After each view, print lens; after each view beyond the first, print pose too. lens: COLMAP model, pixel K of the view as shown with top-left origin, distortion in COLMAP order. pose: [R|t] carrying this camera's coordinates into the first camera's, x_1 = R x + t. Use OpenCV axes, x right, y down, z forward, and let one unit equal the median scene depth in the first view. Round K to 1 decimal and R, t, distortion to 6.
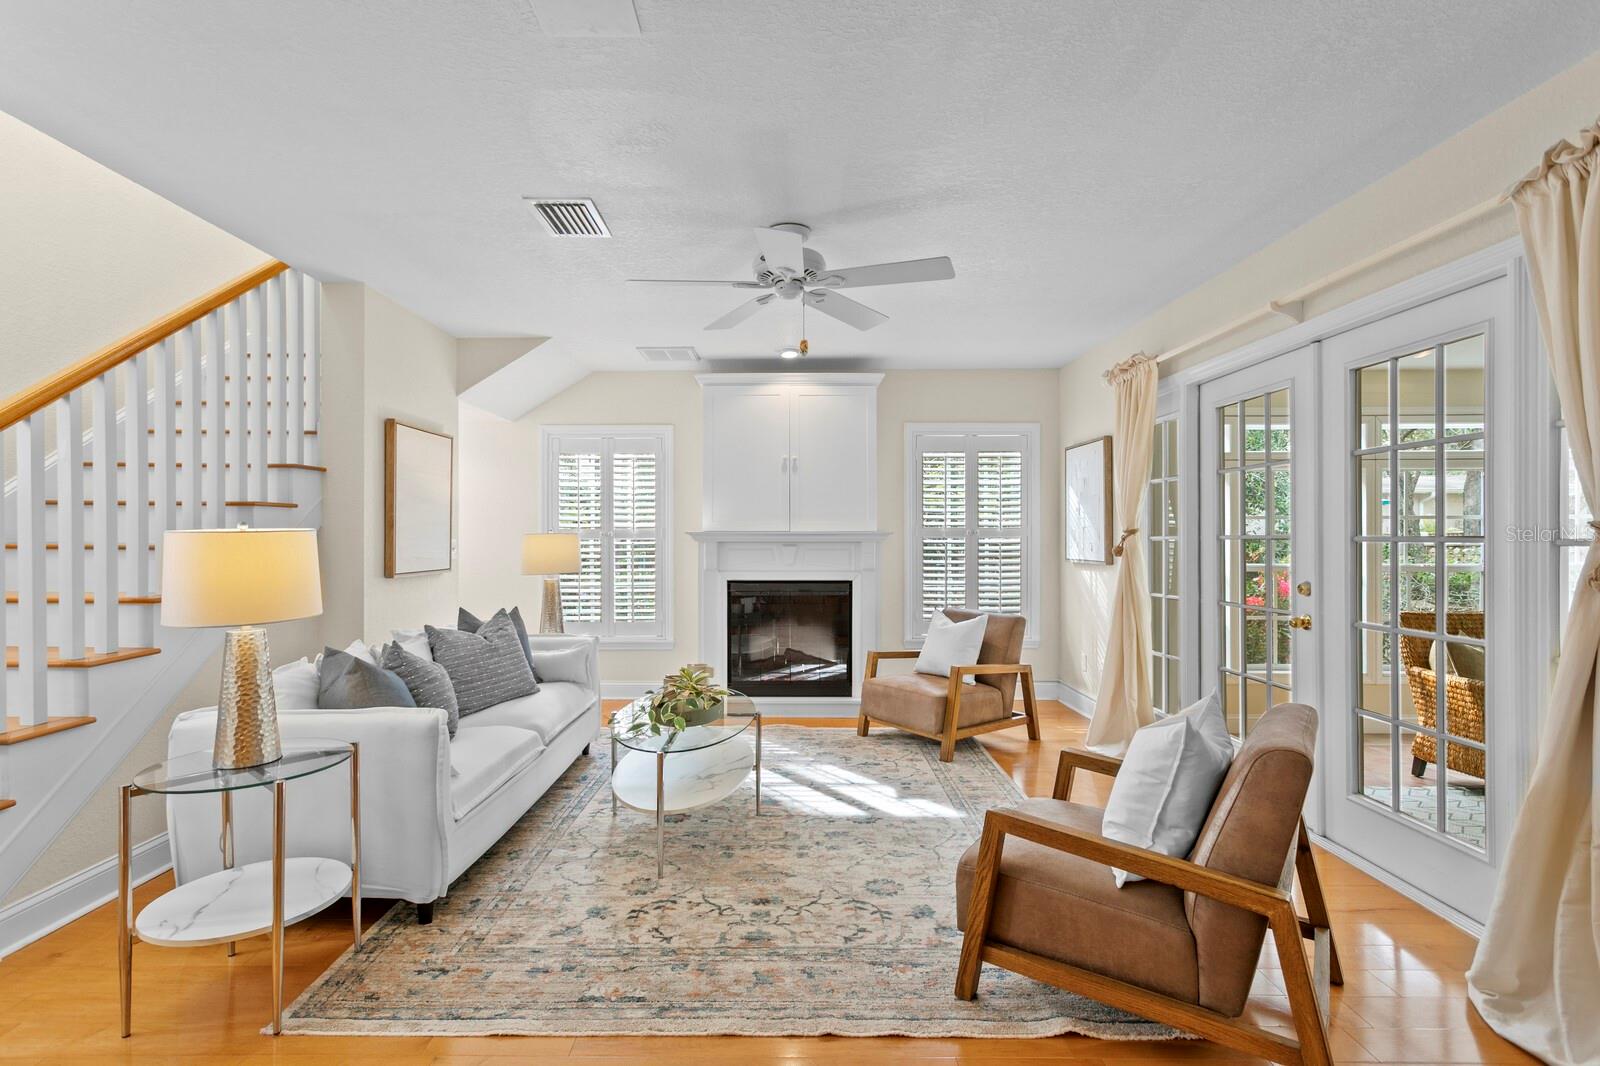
lens RADIAL K [[767.2, 0, 785.4], [0, 767.2, 534.9], [0, 0, 1]] dist [0.005600, 0.001094]
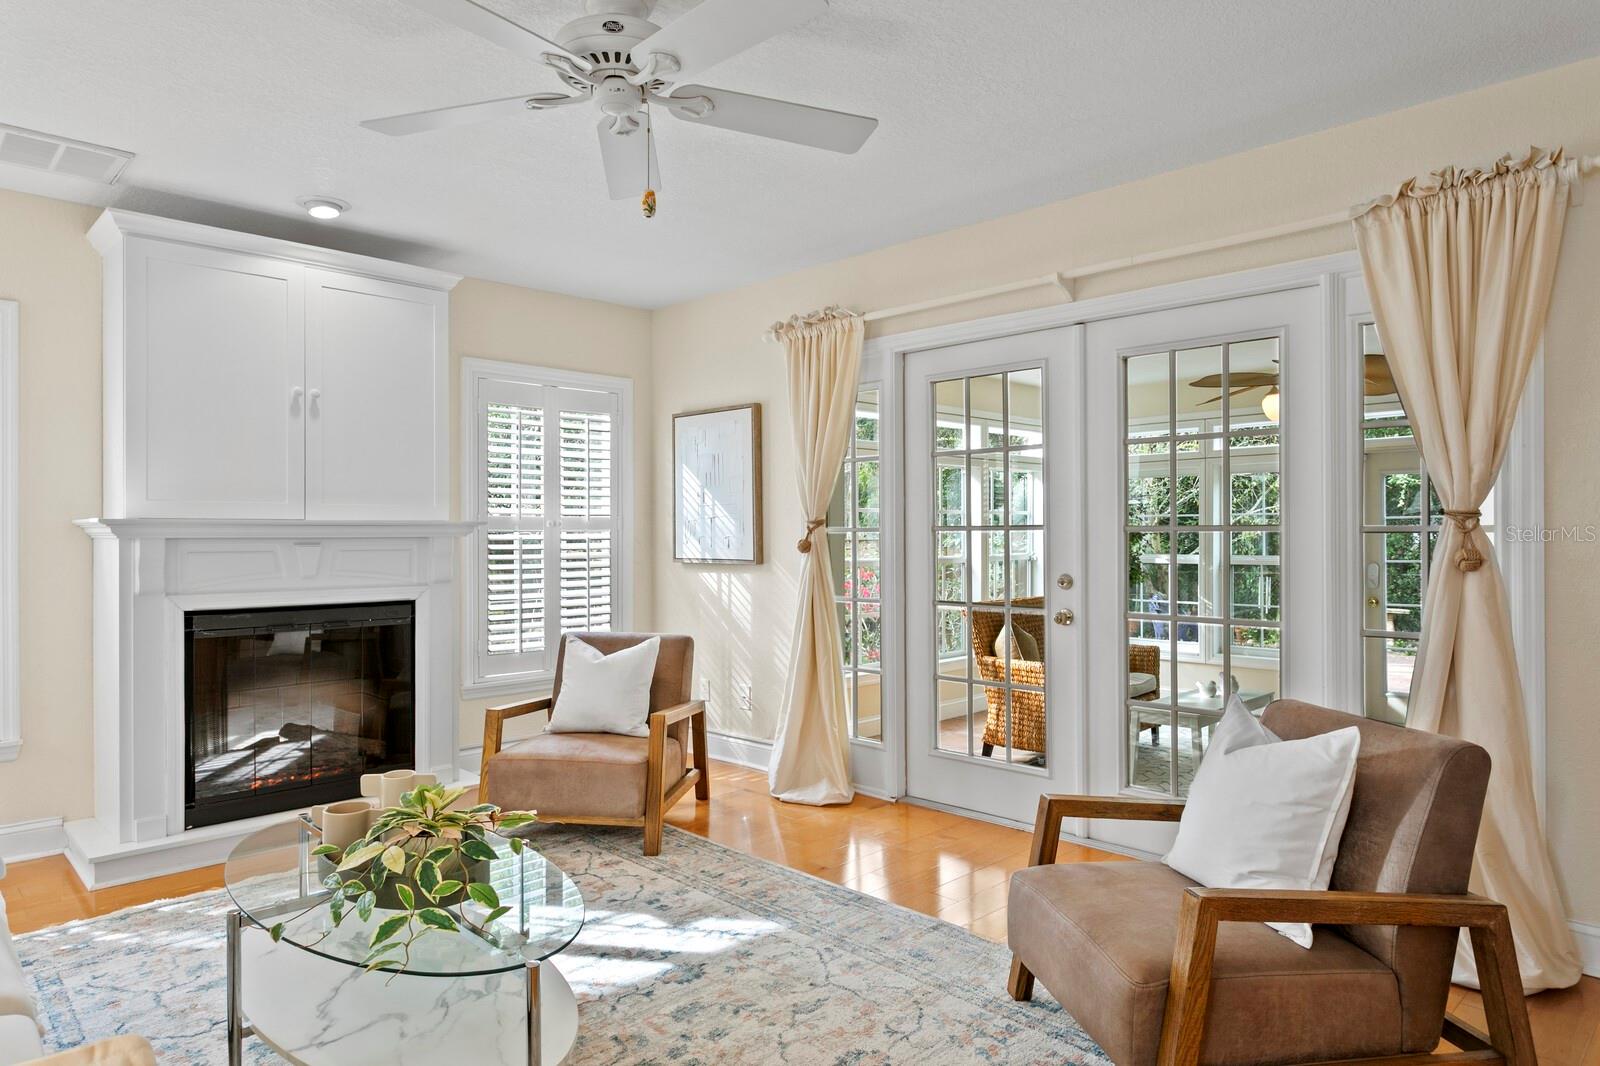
lens RADIAL K [[971.2, 0, 783.1], [0, 971.2, 531.2], [0, 0, 1]] dist [-0.005173, -0.000905]
pose [[0.717184, -0.001198, 0.696883, -0.318844], [0.001874, 0.999998, -0.000210, 0.005915], [-0.696882, 0.001456, 0.717185, 0.300399]]
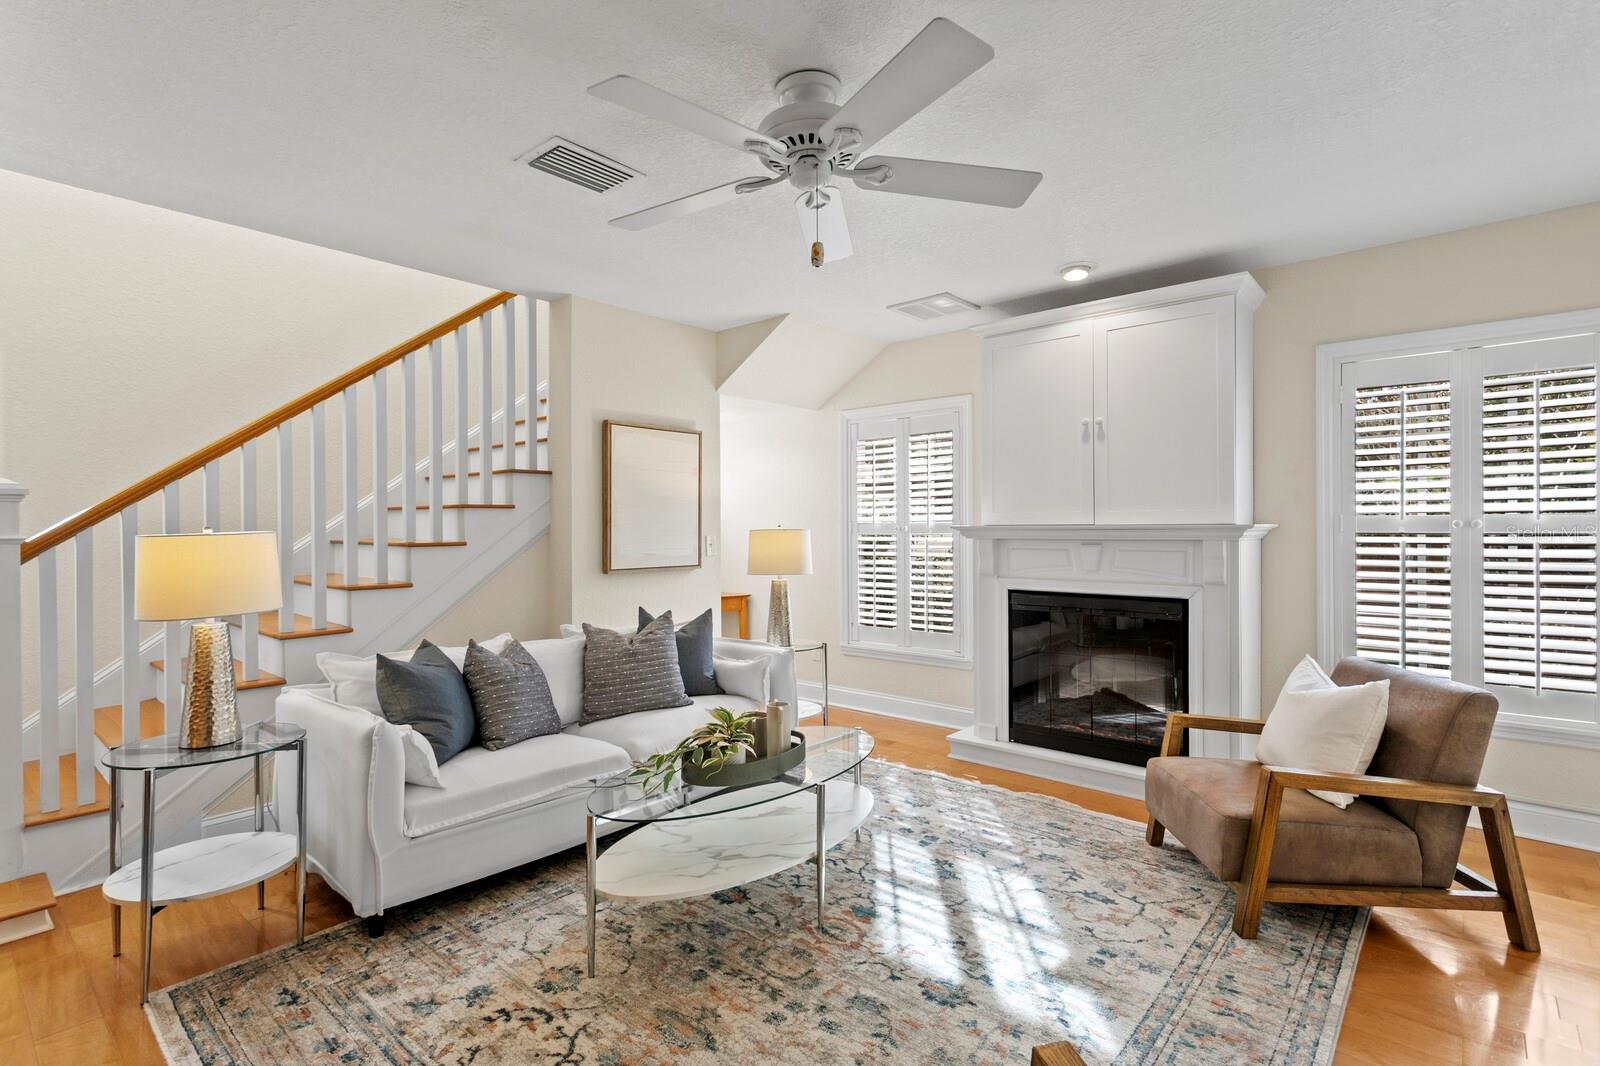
lens RADIAL K [[761.3, 0, 782.8], [0, 761.3, 530.2], [0, 0, 1]] dist [0.003198, 0.000908]
pose [[0.753248, -0.000806, -0.657736, 0.330060], [0.005348, 0.999974, 0.004899, -0.006173], [0.657714, -0.007208, 0.753233, 0.366119]]
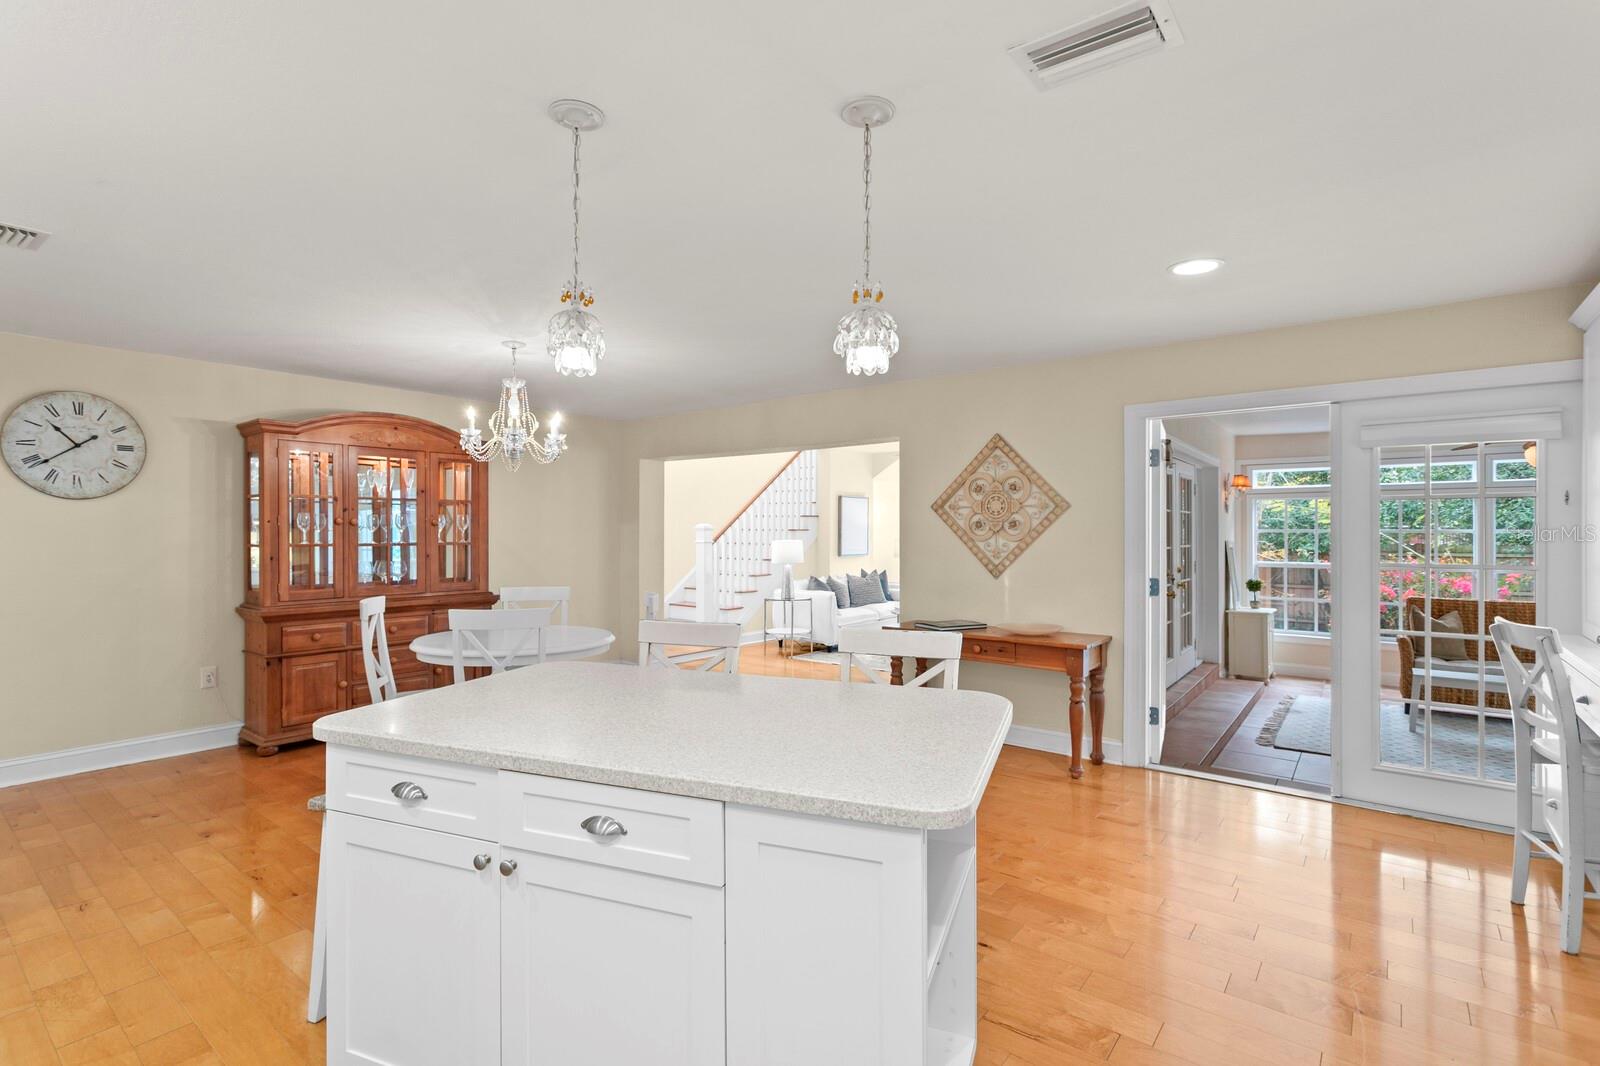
lens RADIAL K [[761.3, 0, 782.8], [0, 761.3, 530.2], [0, 0, 1]] dist [0.003198, 0.000908]
pose [[0.781745, 0.003843, -0.623586, 0.913295], [-0.002989, 0.999993, 0.002415, -0.036733], [0.623591, -0.000025, 0.781751, -1.102620]]
